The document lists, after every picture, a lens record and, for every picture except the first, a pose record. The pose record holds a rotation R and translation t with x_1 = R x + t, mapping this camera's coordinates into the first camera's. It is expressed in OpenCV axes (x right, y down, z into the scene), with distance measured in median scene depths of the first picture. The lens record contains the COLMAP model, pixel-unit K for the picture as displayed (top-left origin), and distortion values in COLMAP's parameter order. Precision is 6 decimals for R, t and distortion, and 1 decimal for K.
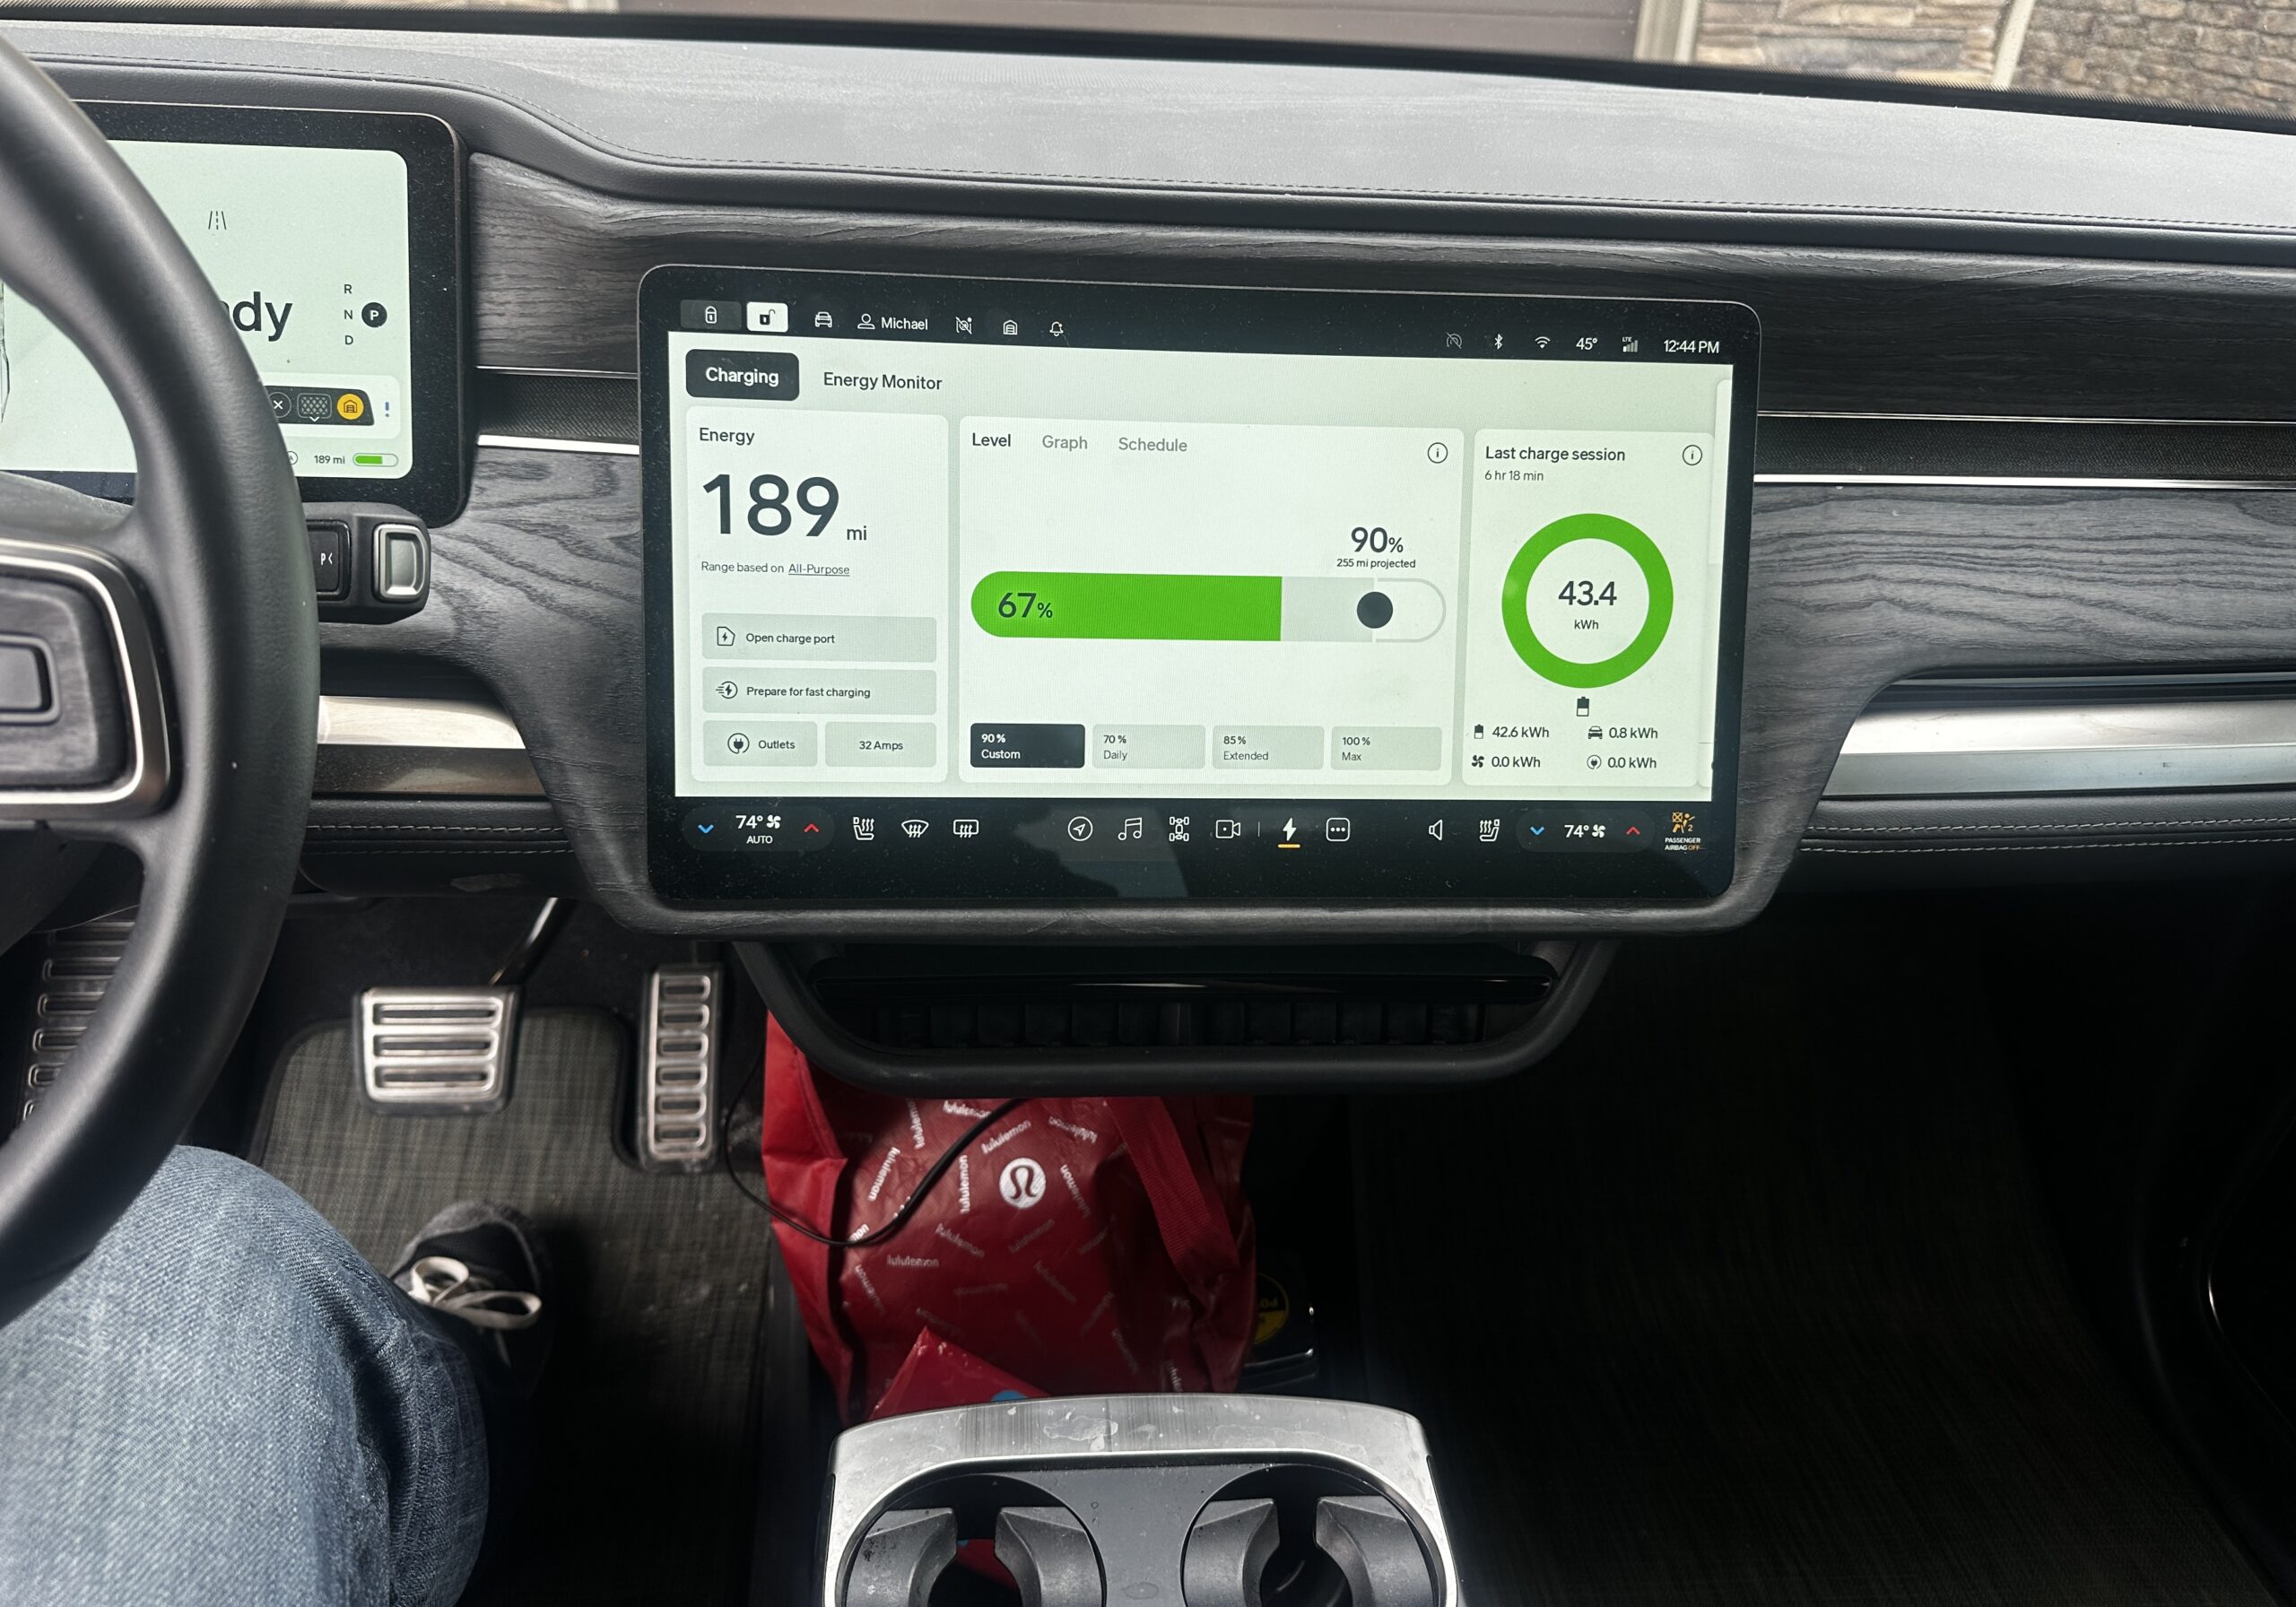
lens RADIAL K [[1682.5, 0, 1147.8], [0, 1682.5, 798.3], [0, 0, 1]] dist [0.004011, 0.004522]
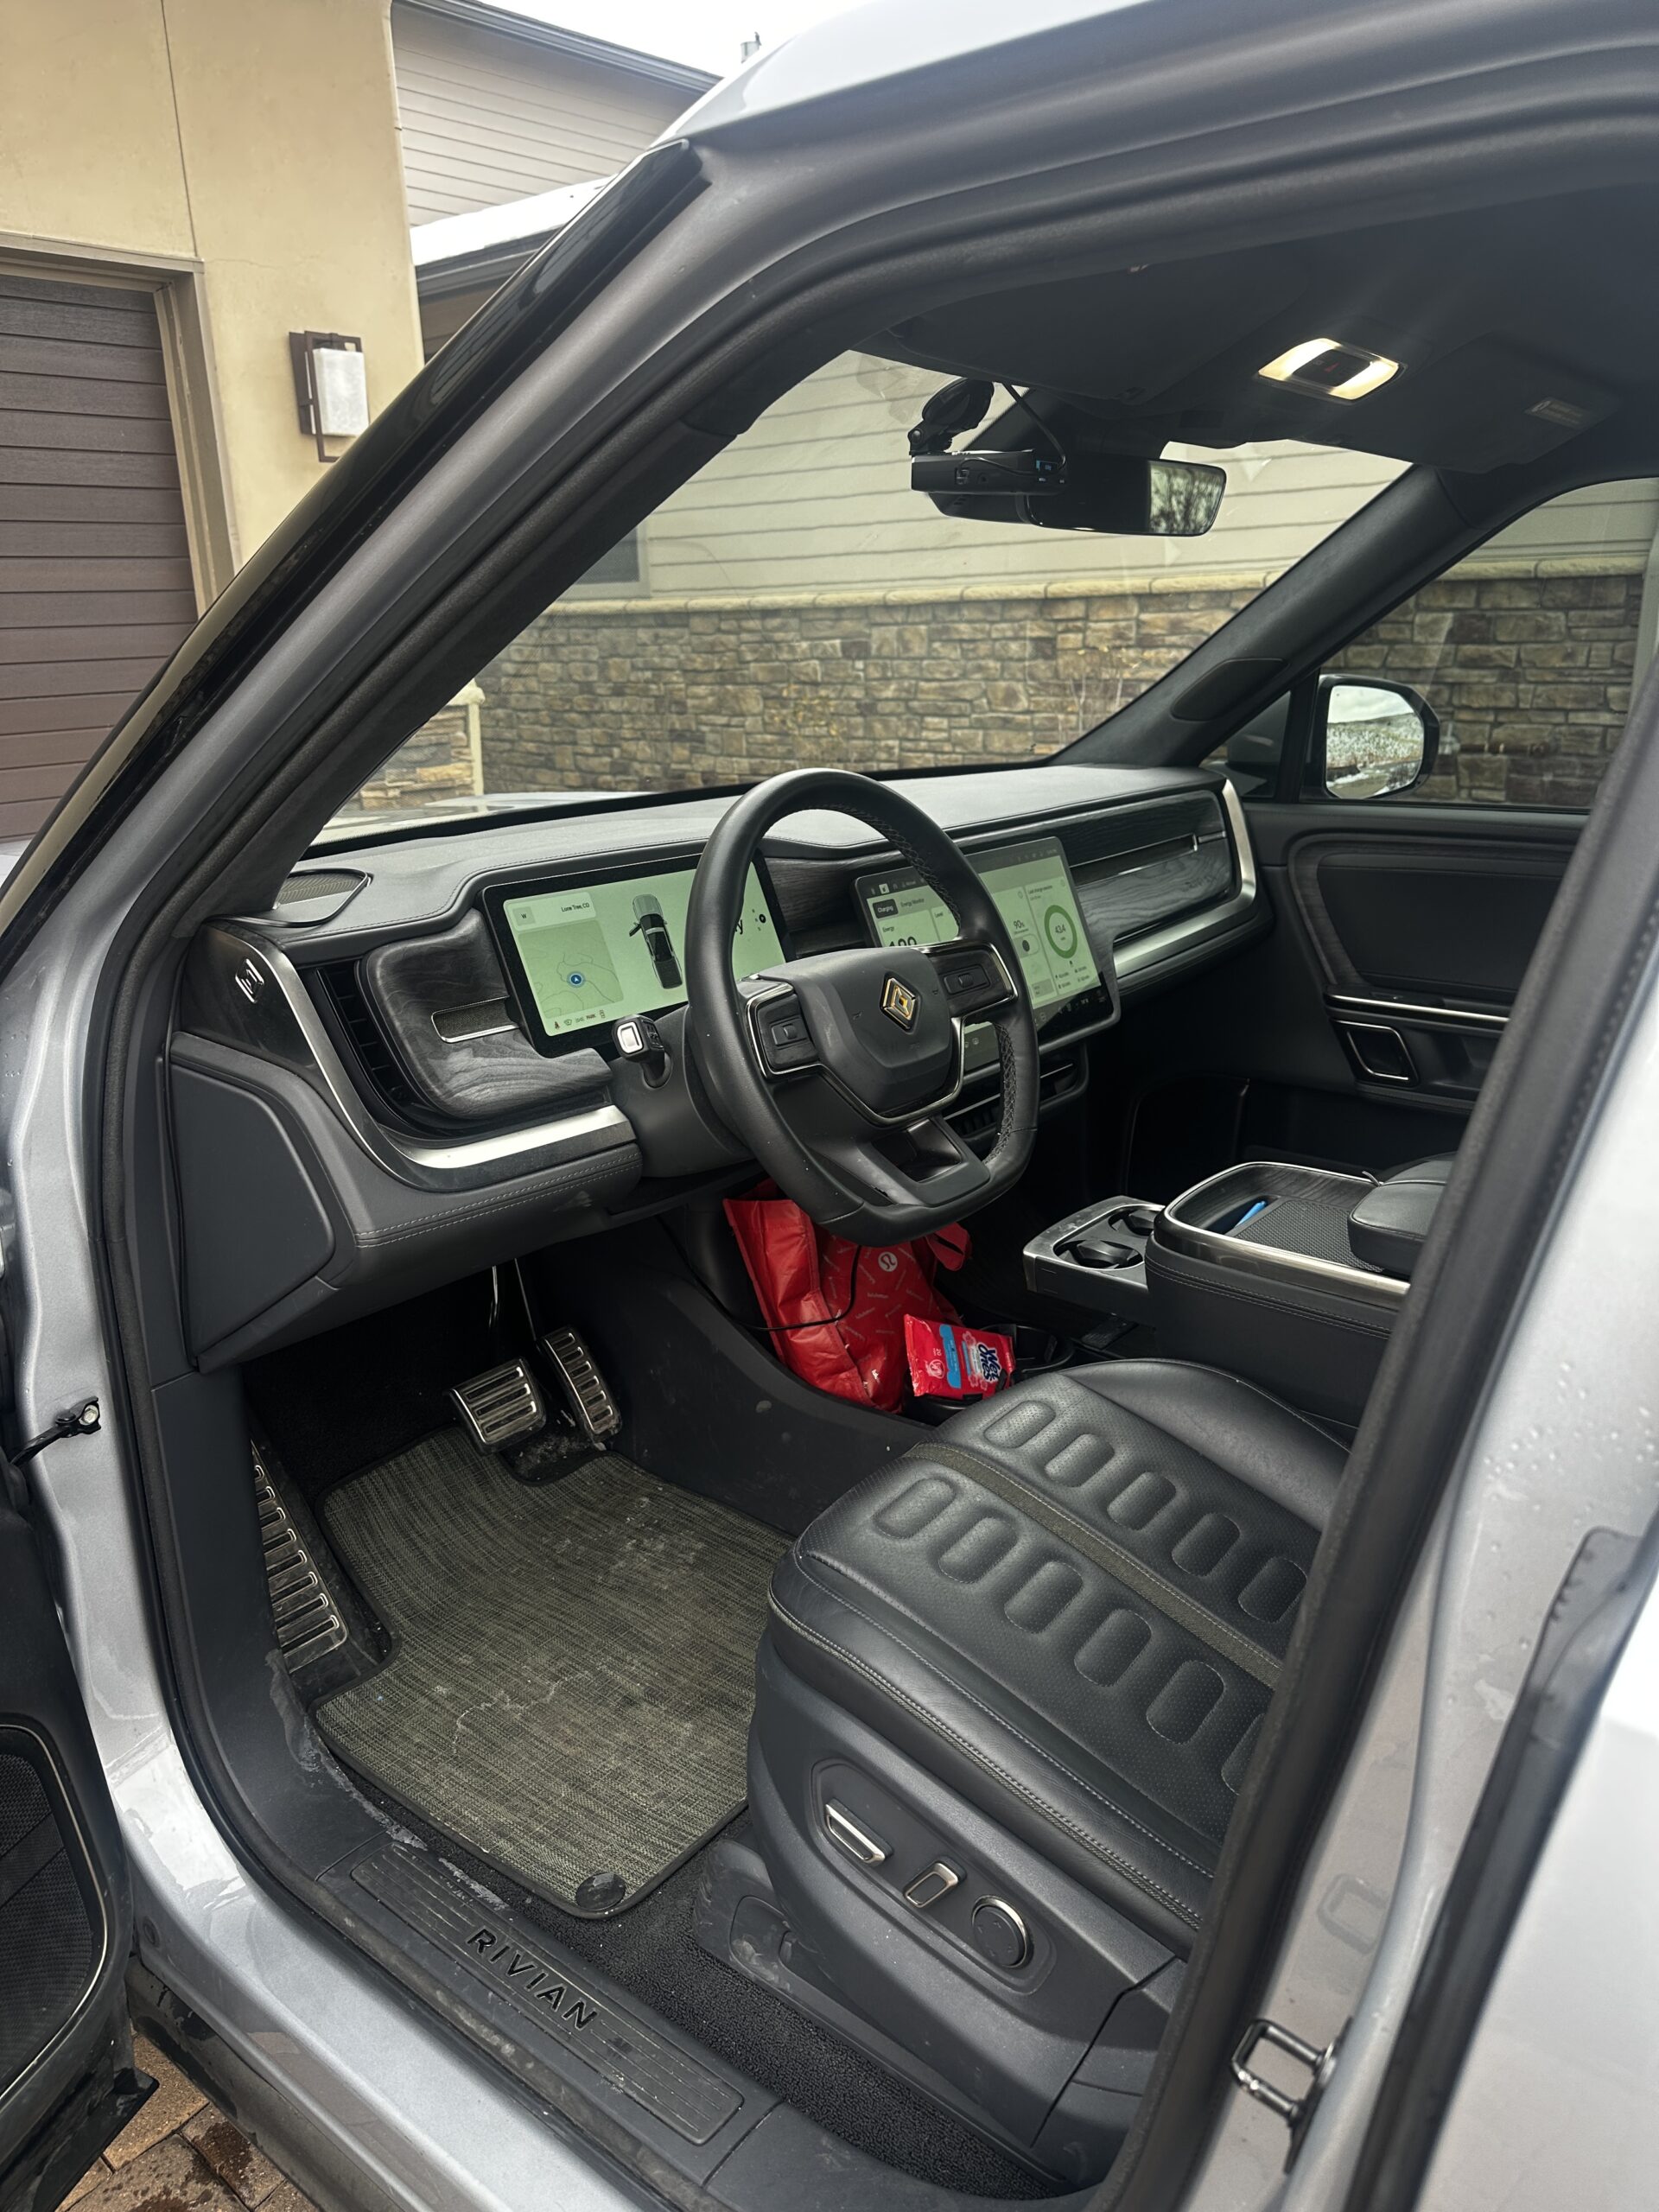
lens RADIAL K [[1656.0, 0, 827.6], [0, 1656.0, 1107.8], [0, 0, 1]] dist [0.109079, -0.009395]
pose [[0.705355, -0.267834, 0.656307, -1.993652], [0.398126, 0.915730, -0.054176, 0.164468], [-0.586489, 0.299506, 0.752547, -0.898064]]
